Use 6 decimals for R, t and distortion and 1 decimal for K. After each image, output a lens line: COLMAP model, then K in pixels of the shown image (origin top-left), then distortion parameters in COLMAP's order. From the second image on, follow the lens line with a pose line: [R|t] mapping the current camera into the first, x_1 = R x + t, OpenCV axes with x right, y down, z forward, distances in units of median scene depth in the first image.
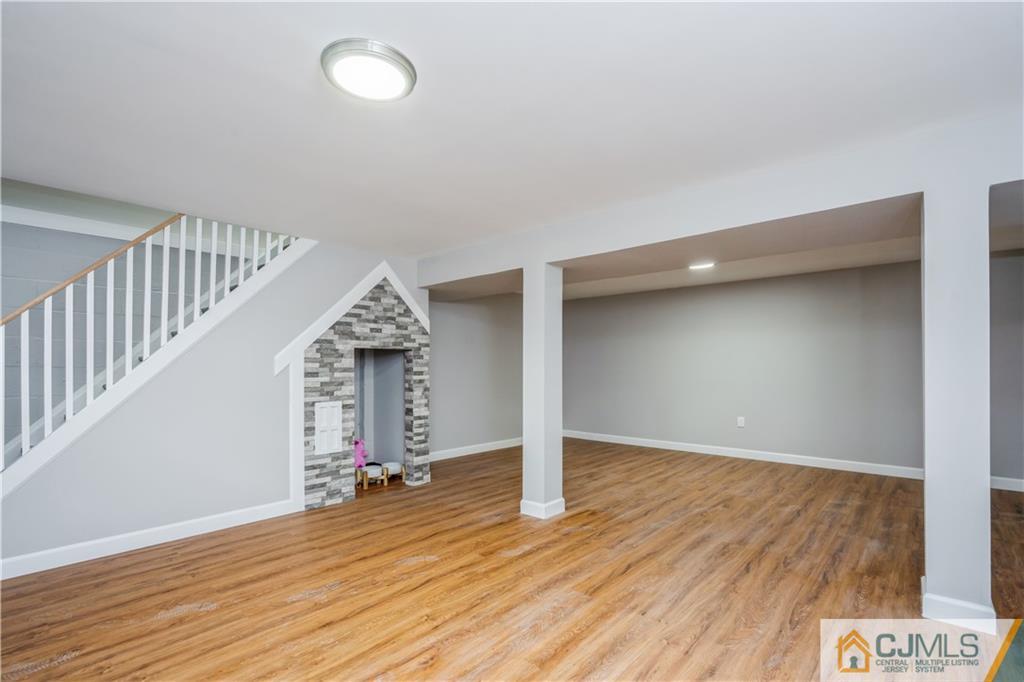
lens RADIAL K [[475.3, 0, 515.2], [0, 475.3, 361.1], [0, 0, 1]] dist [-0.008717, 0.002042]
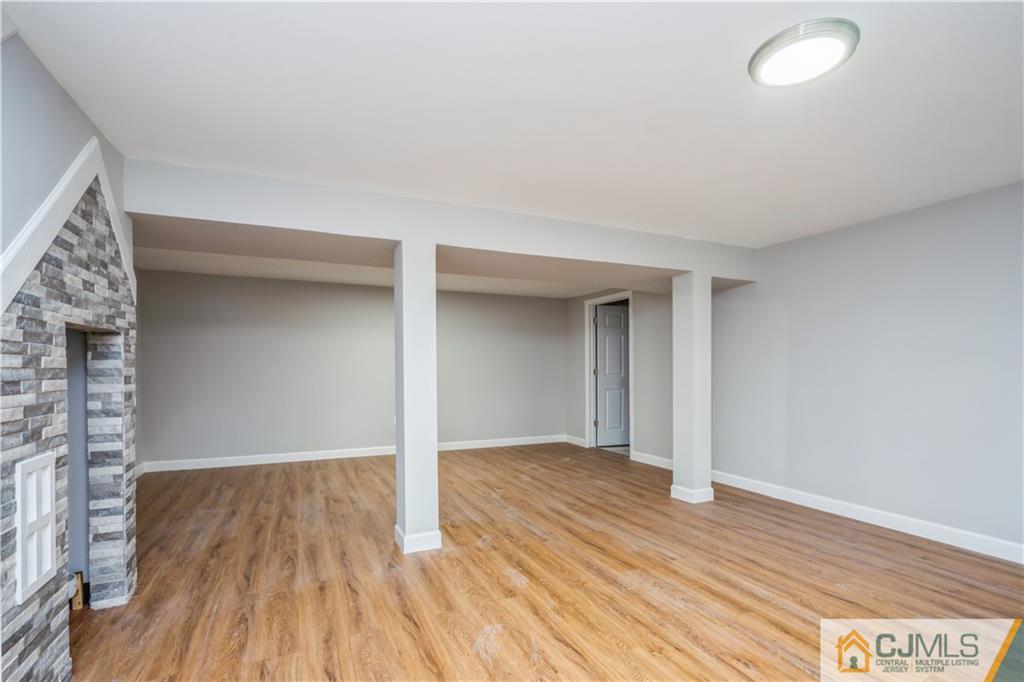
lens RADIAL K [[475.3, 0, 518.9], [0, 475.3, 369.5], [0, 0, 1]] dist [-0.008717, 0.002042]
pose [[0.392609, 0.000226, 0.919705, -0.581721], [-0.010623, 0.999934, 0.004289, 0.008736], [-0.919644, -0.011454, 0.392586, 0.476100]]
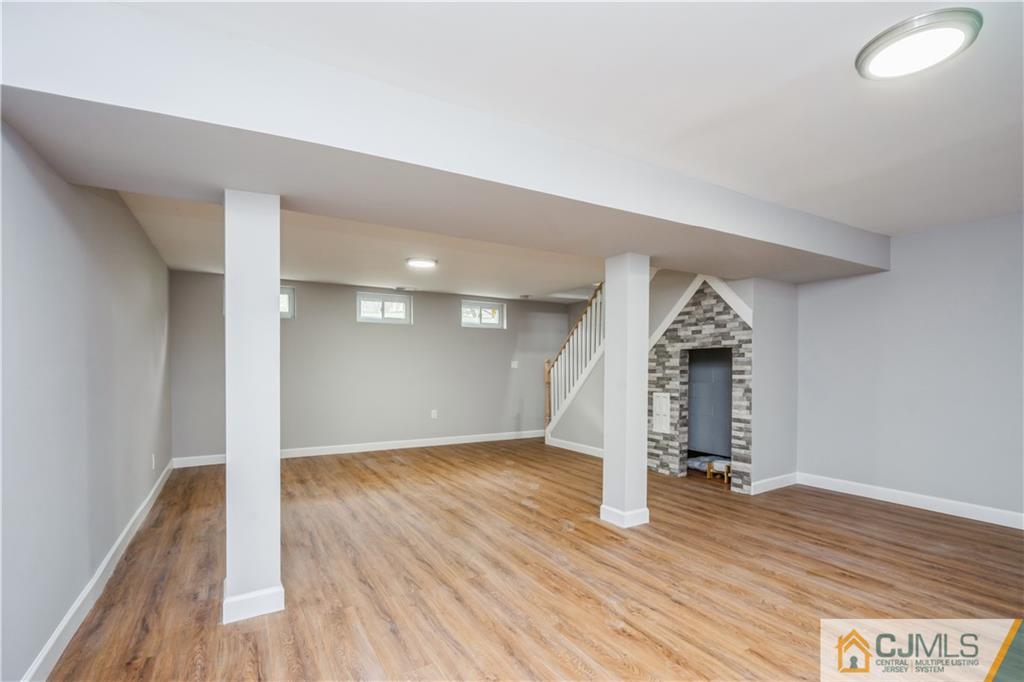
lens RADIAL K [[475.3, 0, 517.0], [0, 475.3, 364.9], [0, 0, 1]] dist [-0.008717, 0.002042]
pose [[-0.305118, 0.000107, -0.952315, 0.932765], [0.013009, 0.999907, -0.004056, 0.010394], [0.952226, -0.013626, -0.305091, 1.000812]]
